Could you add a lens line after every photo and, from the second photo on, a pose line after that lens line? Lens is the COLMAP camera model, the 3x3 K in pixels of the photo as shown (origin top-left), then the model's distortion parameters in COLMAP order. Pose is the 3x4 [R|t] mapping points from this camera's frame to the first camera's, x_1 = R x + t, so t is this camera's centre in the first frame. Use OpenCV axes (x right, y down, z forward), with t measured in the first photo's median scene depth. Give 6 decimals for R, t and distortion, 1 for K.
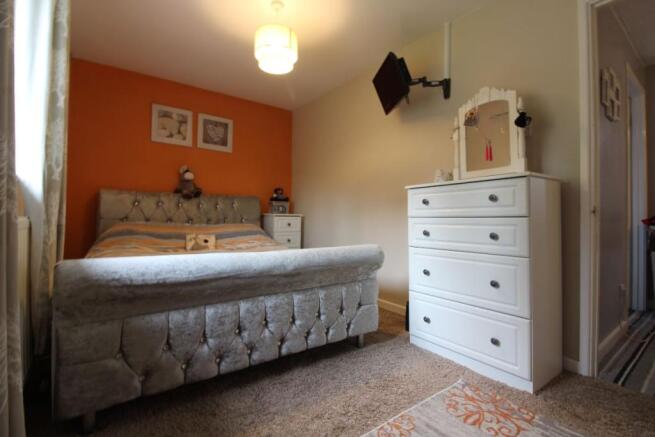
lens RADIAL K [[297.5, 0, 327.9], [0, 297.5, 214.2], [0, 0, 1]] dist [-0.000336, -0.015169]
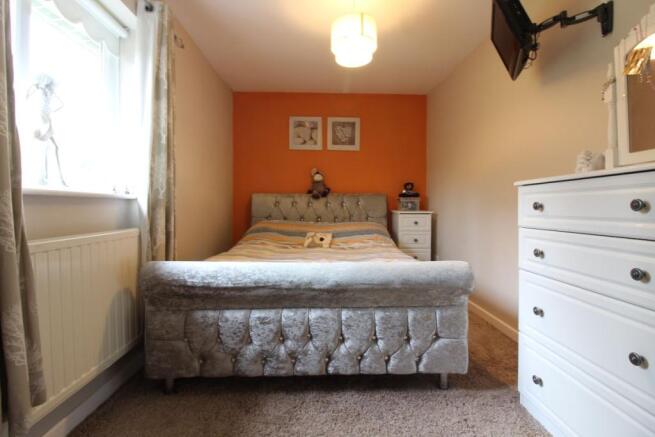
lens RADIAL K [[297.5, 0, 327.9], [0, 297.5, 214.2], [0, 0, 1]] dist [-0.000336, -0.015169]
pose [[0.831070, 0.005442, -0.556142, 0.281959], [0.015305, 0.999350, 0.032650, -0.048114], [0.555958, -0.035646, 0.830446, 0.176922]]
